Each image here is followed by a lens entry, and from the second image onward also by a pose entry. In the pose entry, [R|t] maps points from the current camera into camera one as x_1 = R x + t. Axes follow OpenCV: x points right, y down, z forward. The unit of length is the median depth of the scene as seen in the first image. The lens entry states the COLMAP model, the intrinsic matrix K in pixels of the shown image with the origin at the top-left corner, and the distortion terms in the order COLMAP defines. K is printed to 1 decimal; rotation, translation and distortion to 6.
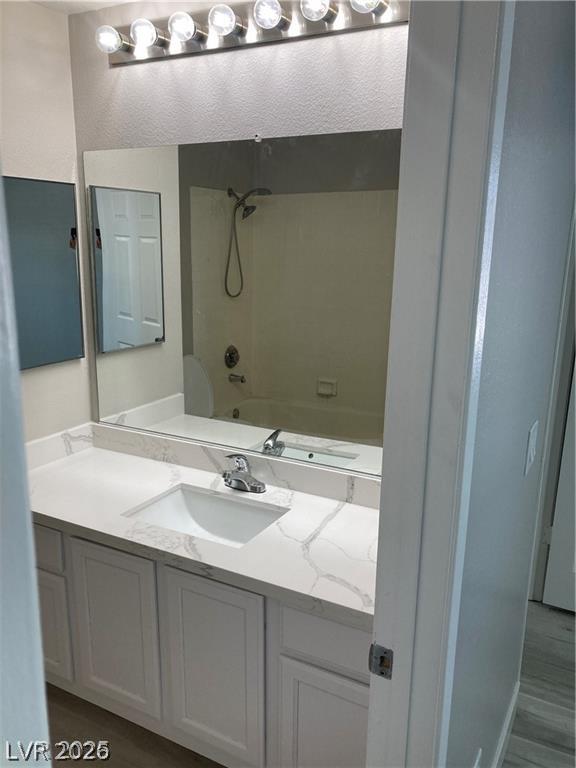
lens RADIAL K [[628.8, 0, 288.2], [0, 628.8, 386.4], [0, 0, 1]] dist [0.025816, -0.009229]
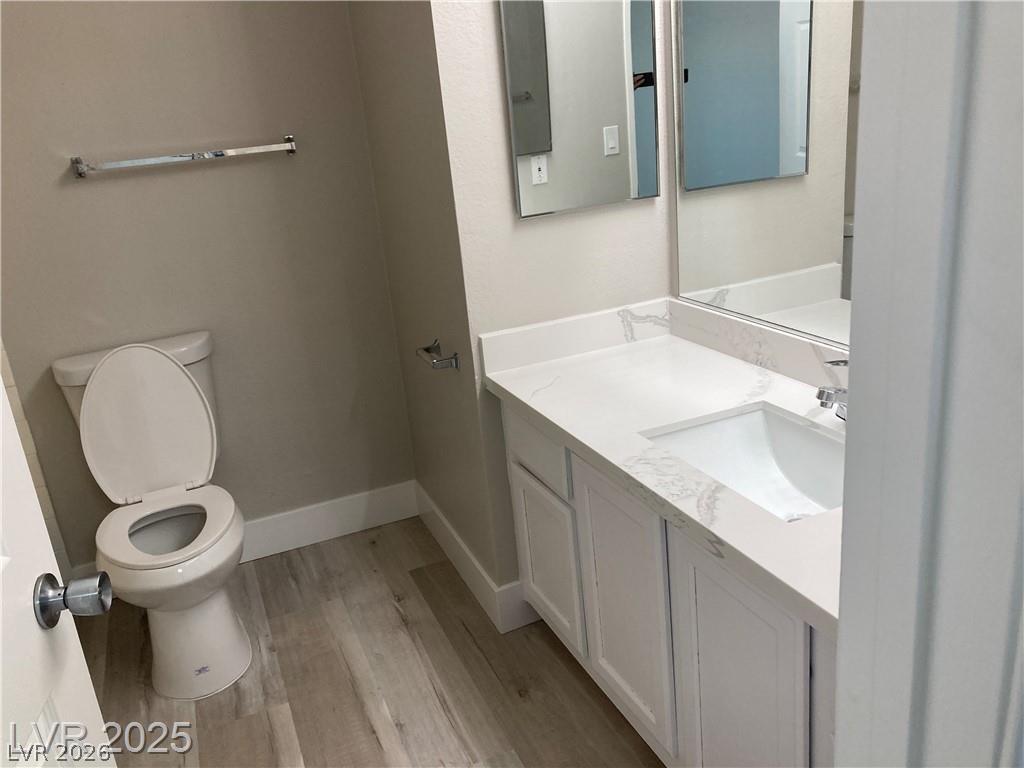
lens RADIAL K [[838.4, 0, 510.7], [0, 838.4, 381.4], [0, 0, 1]] dist [0.025816, -0.009229]
pose [[0.766361, 0.115629, -0.631919, 0.134989], [-0.041443, 0.990518, 0.130986, 0.037192], [0.641072, -0.074194, 0.763886, 0.218570]]
